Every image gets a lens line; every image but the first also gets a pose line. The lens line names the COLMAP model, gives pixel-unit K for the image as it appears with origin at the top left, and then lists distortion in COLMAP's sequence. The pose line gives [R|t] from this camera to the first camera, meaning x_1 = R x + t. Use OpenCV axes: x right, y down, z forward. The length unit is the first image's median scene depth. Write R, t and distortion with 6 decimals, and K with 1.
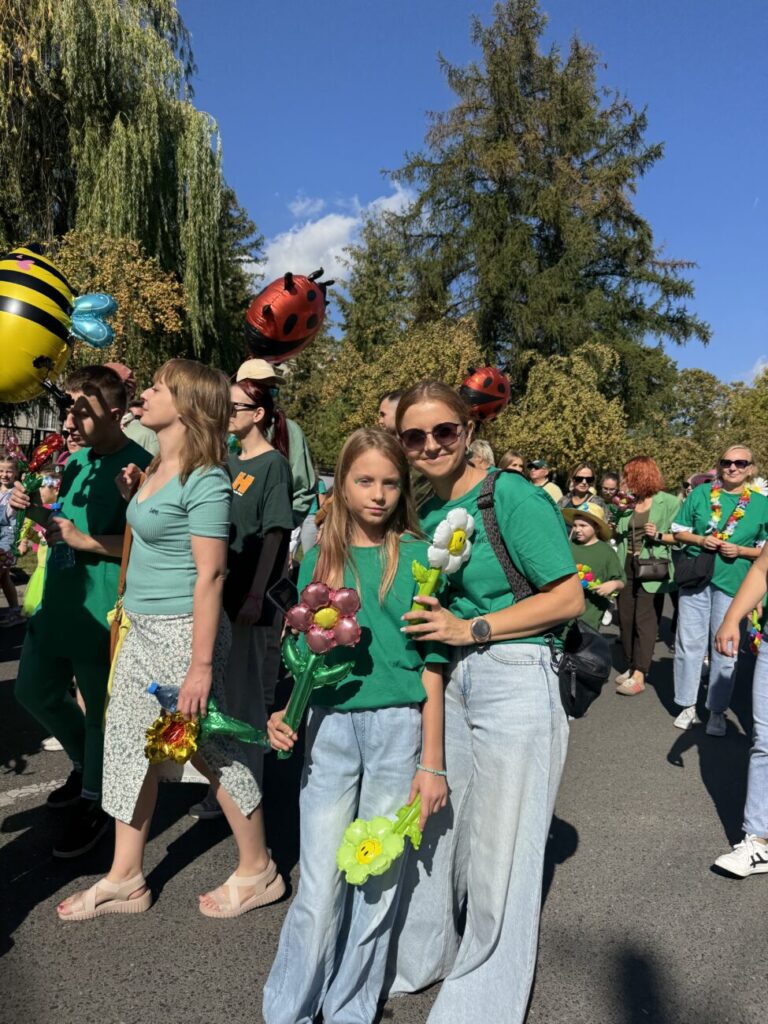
lens RADIAL K [[727.6, 0, 384.0], [0, 727.6, 512.0], [0, 0, 1]] dist [0.021073, -0.000275]
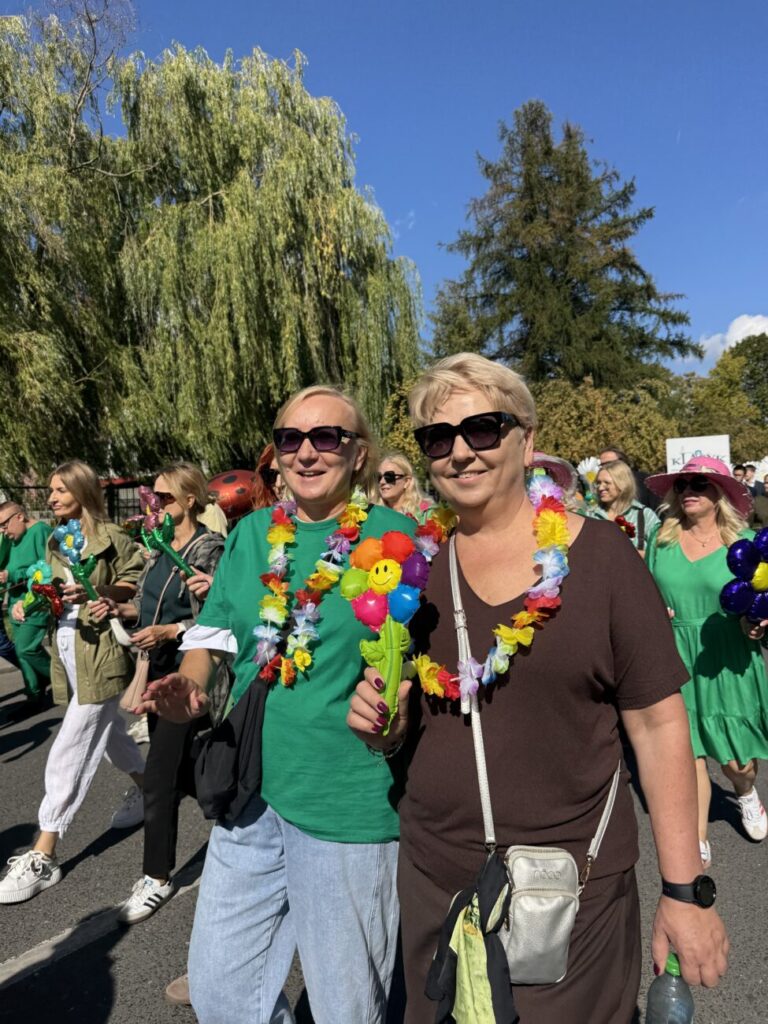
lens RADIAL K [[704.8, 0, 384.0], [0, 704.8, 512.0], [0, 0, 1]] dist [0.116266, -0.170910]
pose [[0.992724, -0.103126, 0.062155, -0.209504], [0.103647, 0.994600, -0.005219, -0.017243], [-0.061281, 0.011623, 0.998053, -0.204524]]
